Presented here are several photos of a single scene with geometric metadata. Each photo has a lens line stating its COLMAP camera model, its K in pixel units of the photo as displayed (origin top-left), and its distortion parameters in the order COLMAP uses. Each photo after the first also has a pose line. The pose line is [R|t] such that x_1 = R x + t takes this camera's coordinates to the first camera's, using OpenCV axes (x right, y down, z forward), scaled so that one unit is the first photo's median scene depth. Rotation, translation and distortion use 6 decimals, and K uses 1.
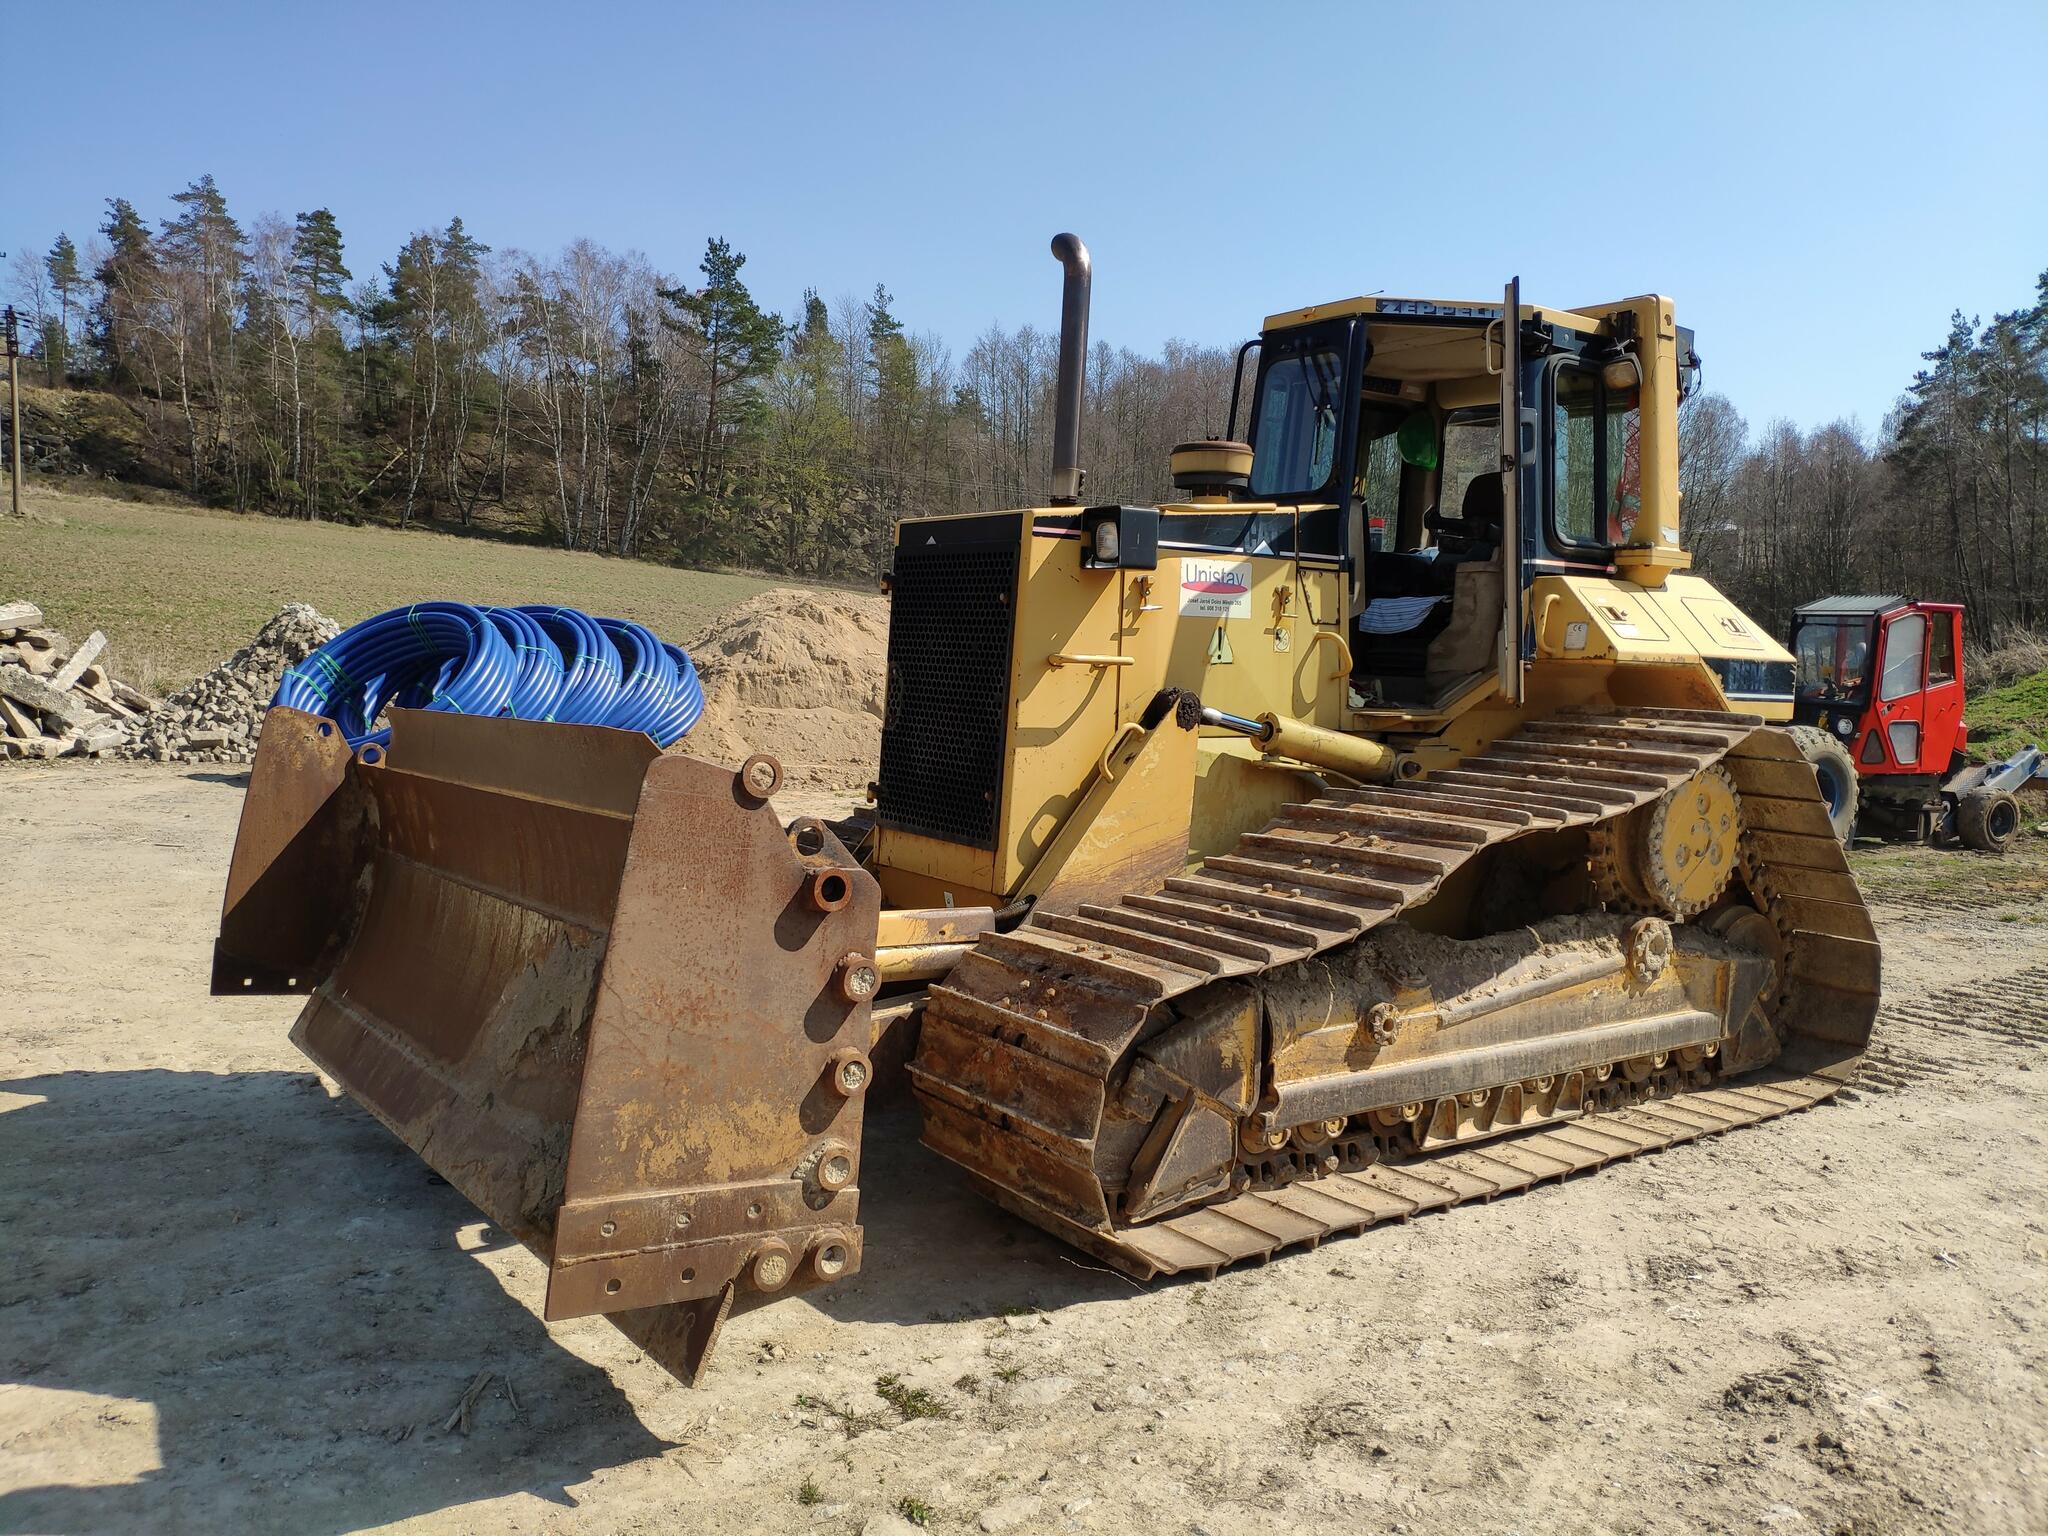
lens RADIAL K [[1616.1, 0, 1020.7], [0, 1616.1, 781.4], [0, 0, 1]] dist [0.018352, -0.102514]
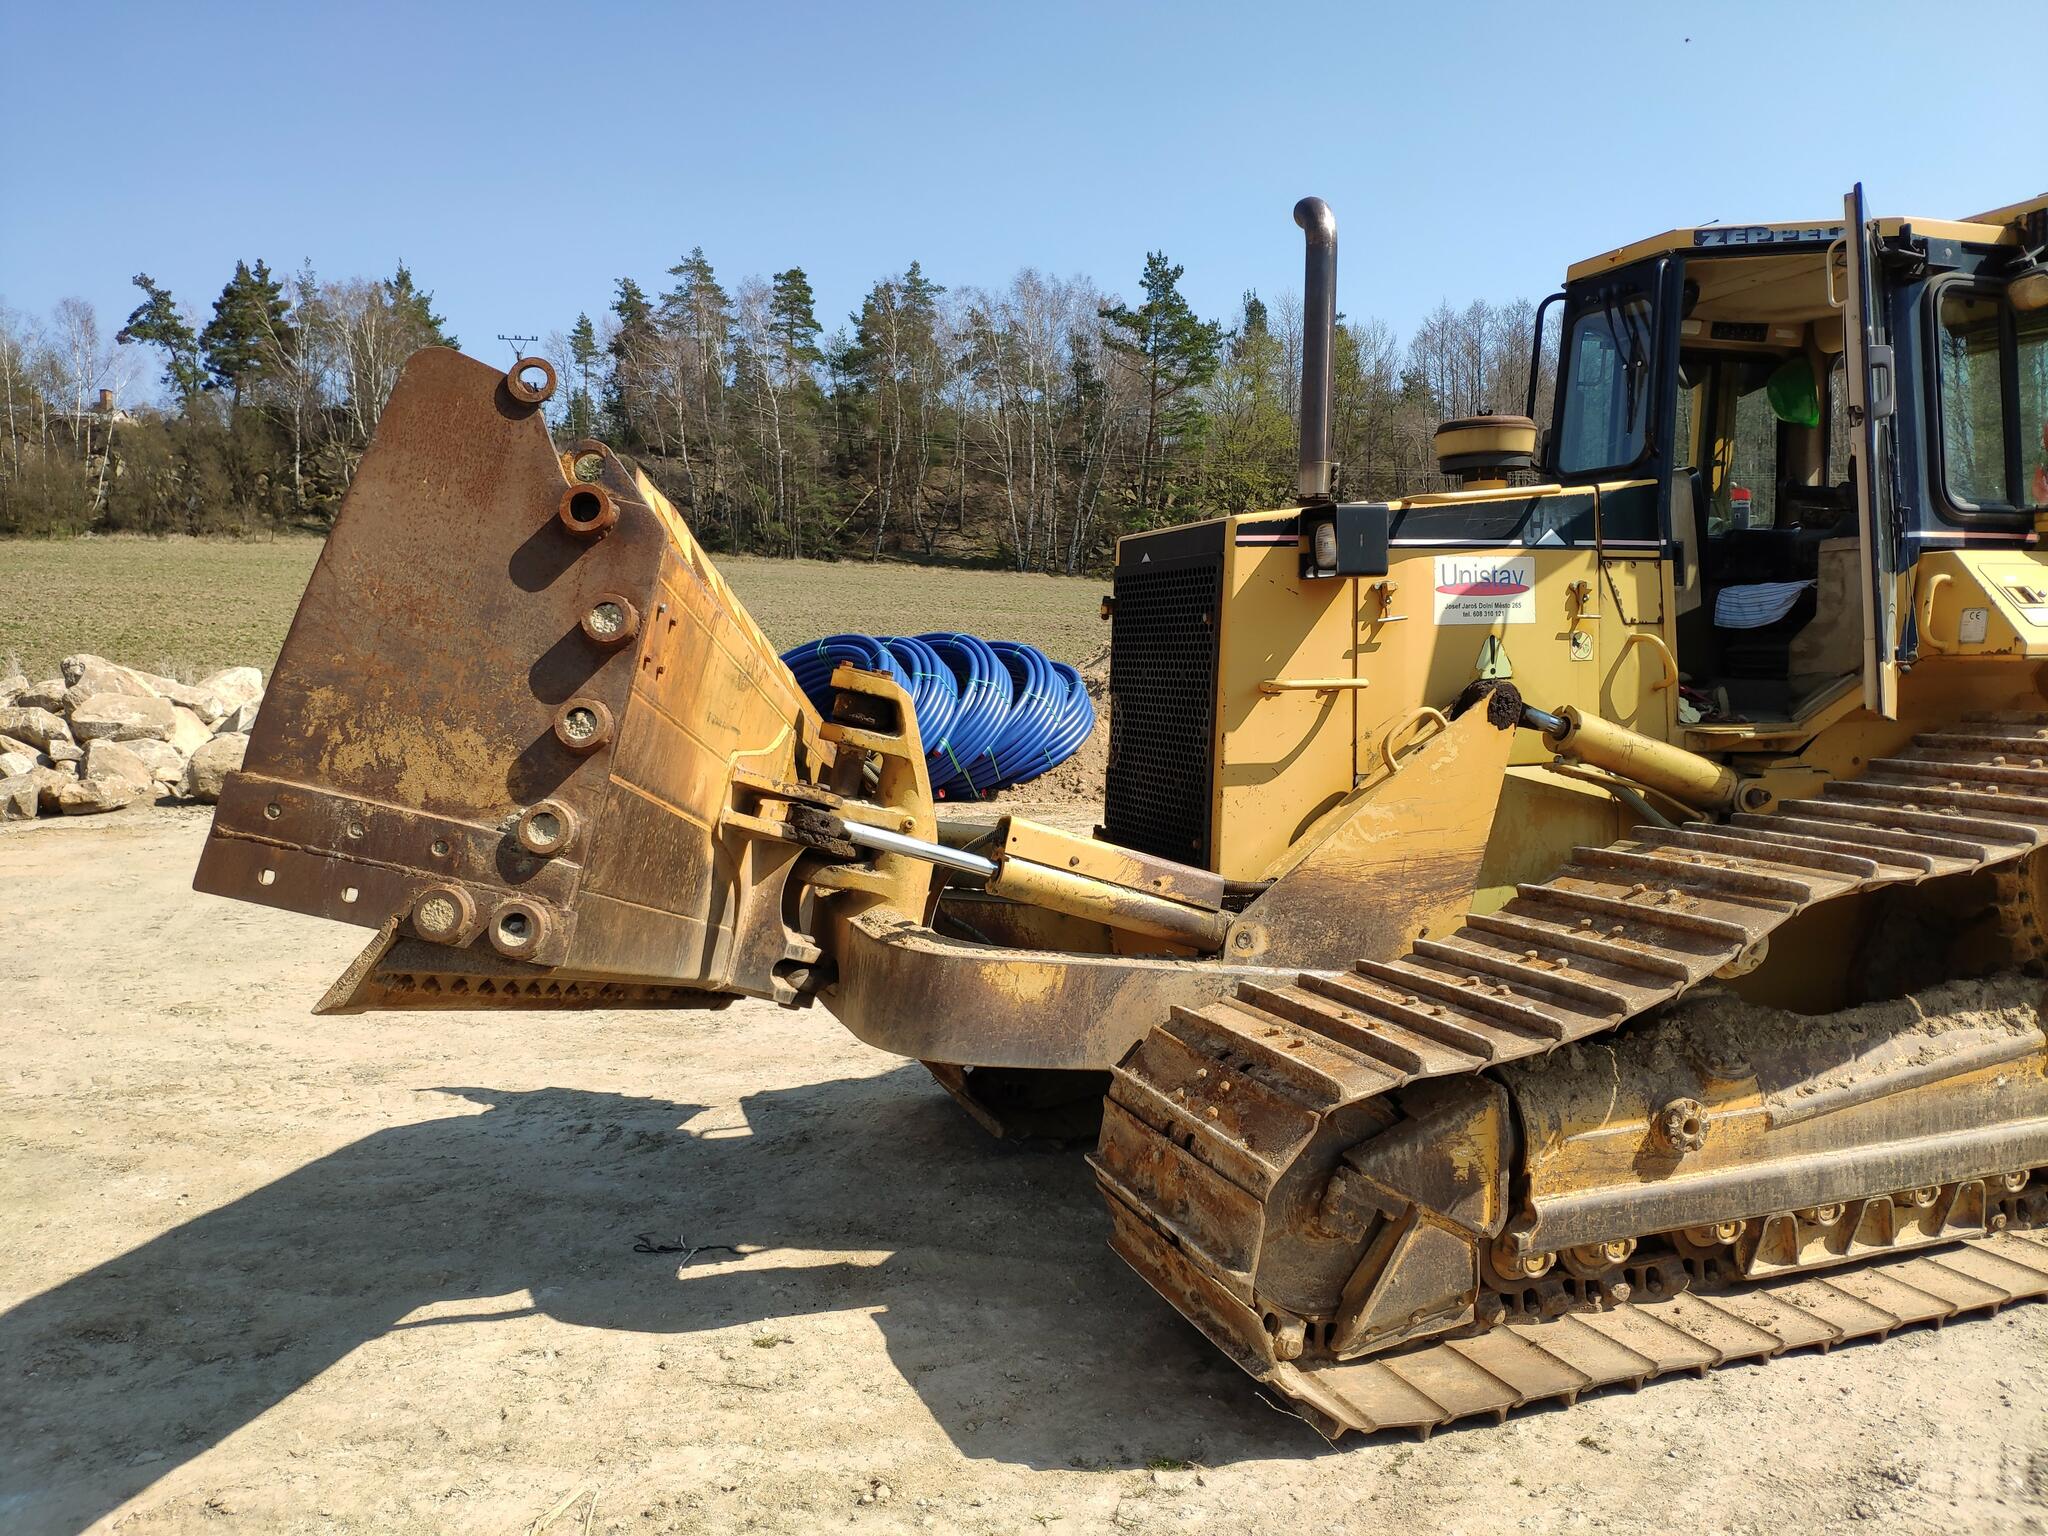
lens RADIAL K [[1616.1, 0, 976.3], [0, 1616.1, 799.3], [0, 0, 1]] dist [0.018352, -0.102514]
pose [[0.954948, -0.021819, -0.295969, 0.130918], [0.023592, 0.999719, 0.002422, -0.022434], [0.295833, -0.009296, 0.955194, 0.131813]]
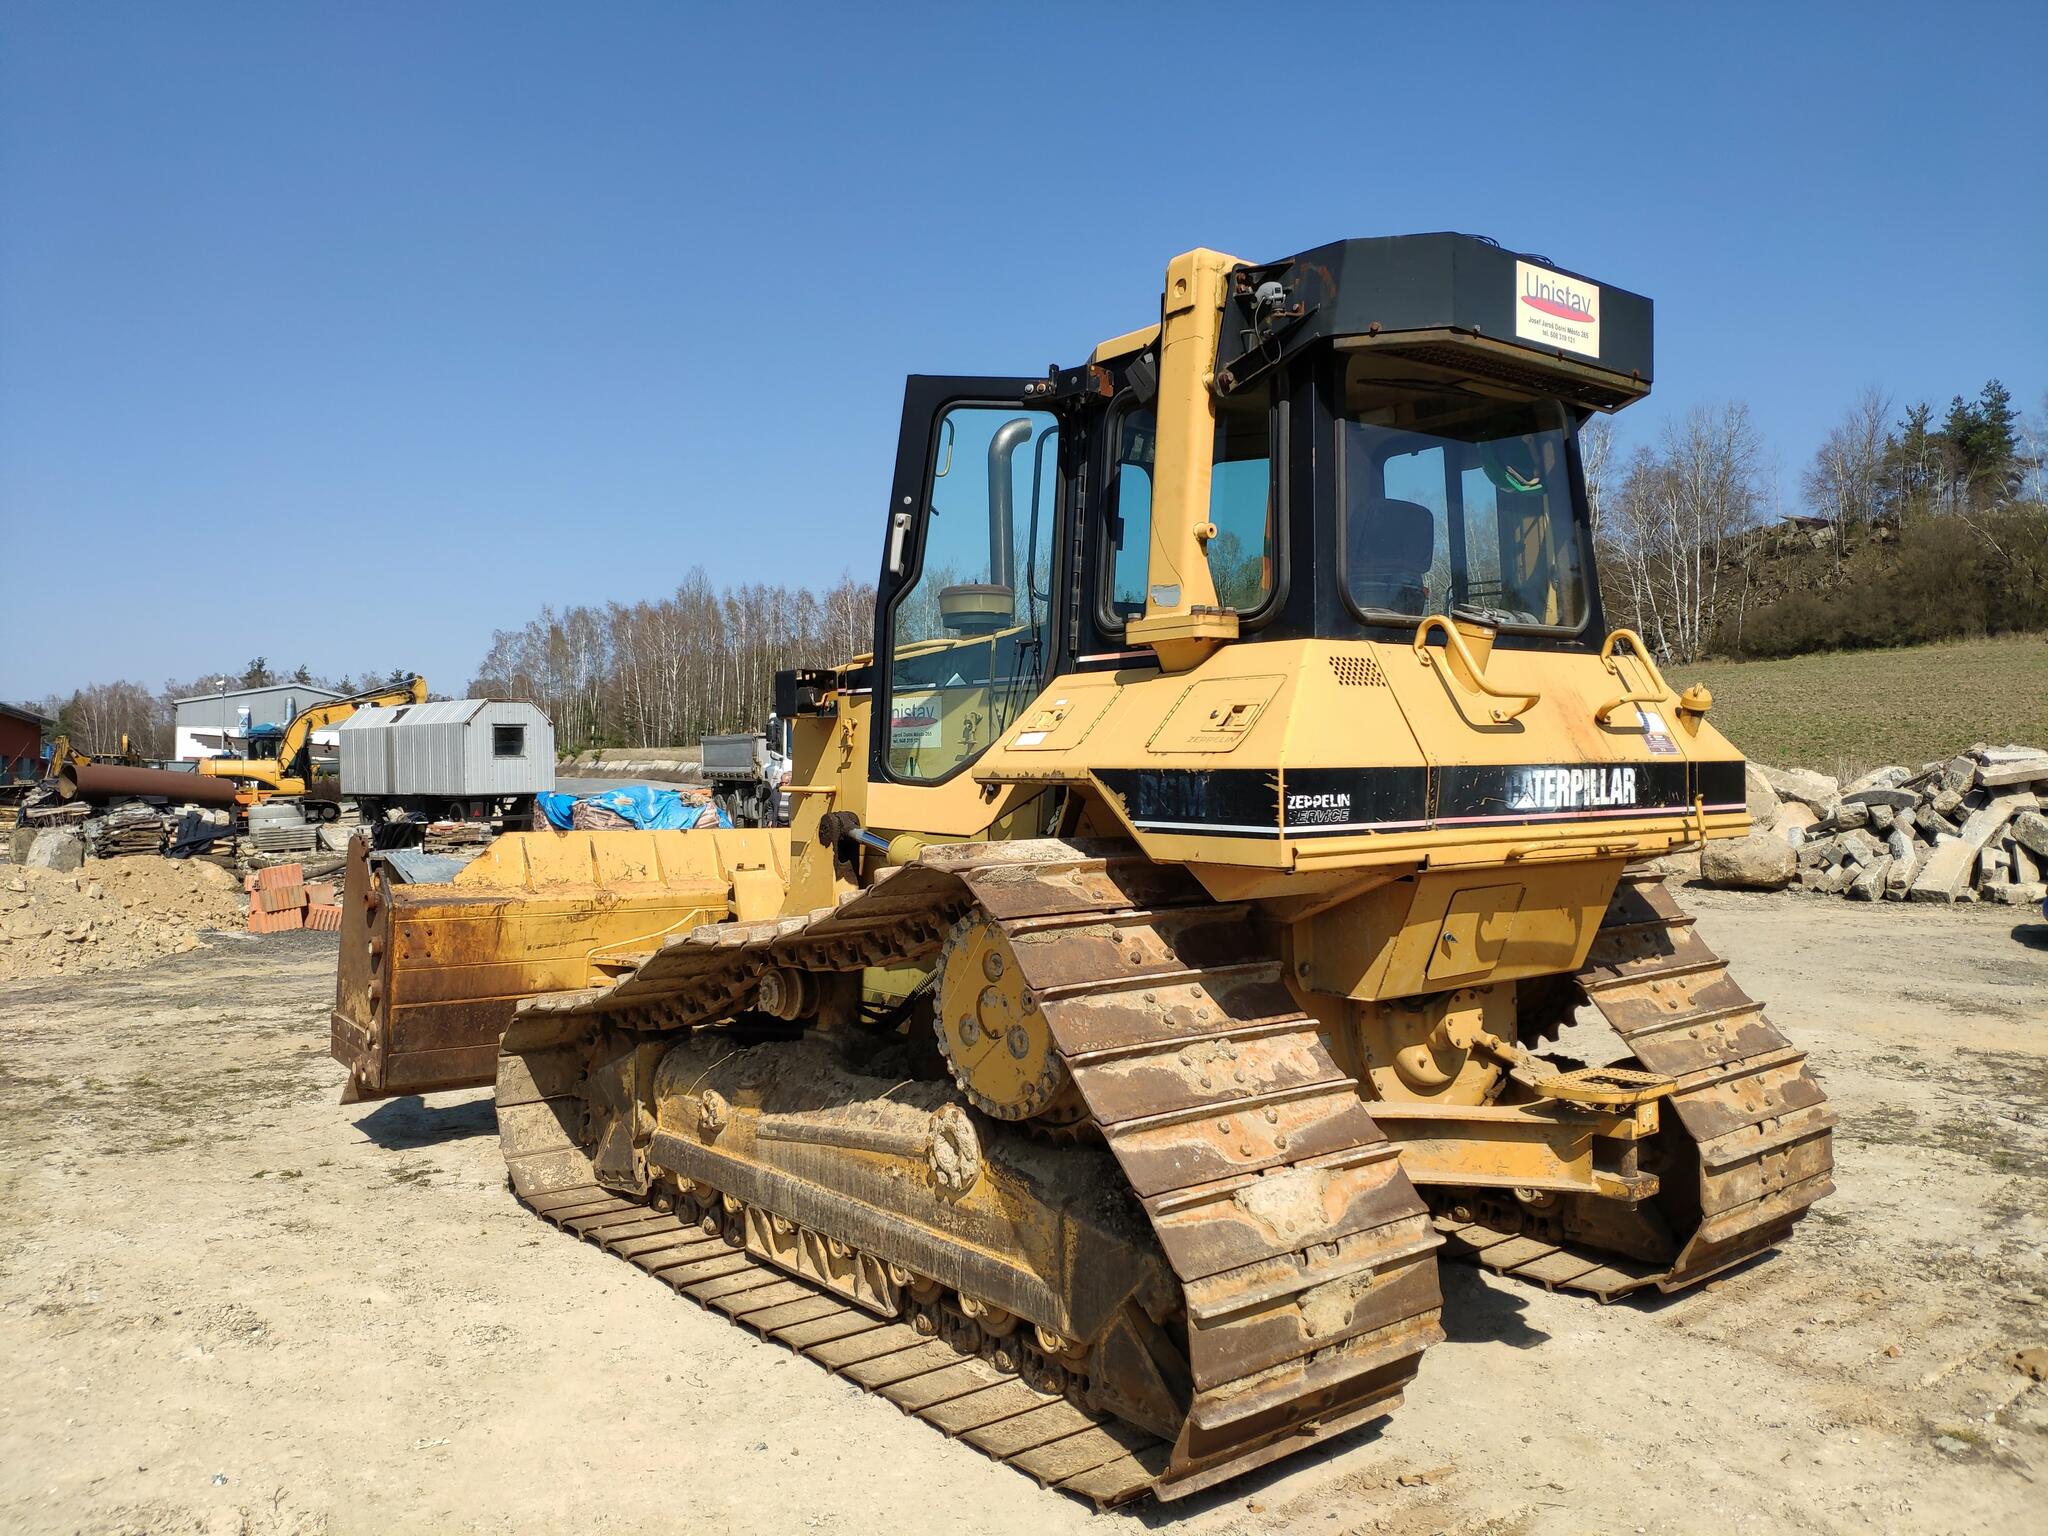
lens RADIAL K [[1616.1, 0, 1022.4], [0, 1616.1, 764.8], [0, 0, 1]] dist [0.018352, -0.102514]
pose [[0.057661, -0.036103, -0.997683, 1.404050], [-0.073349, 0.996492, -0.040299, -0.060469], [0.995638, 0.075503, 0.054811, 1.166475]]
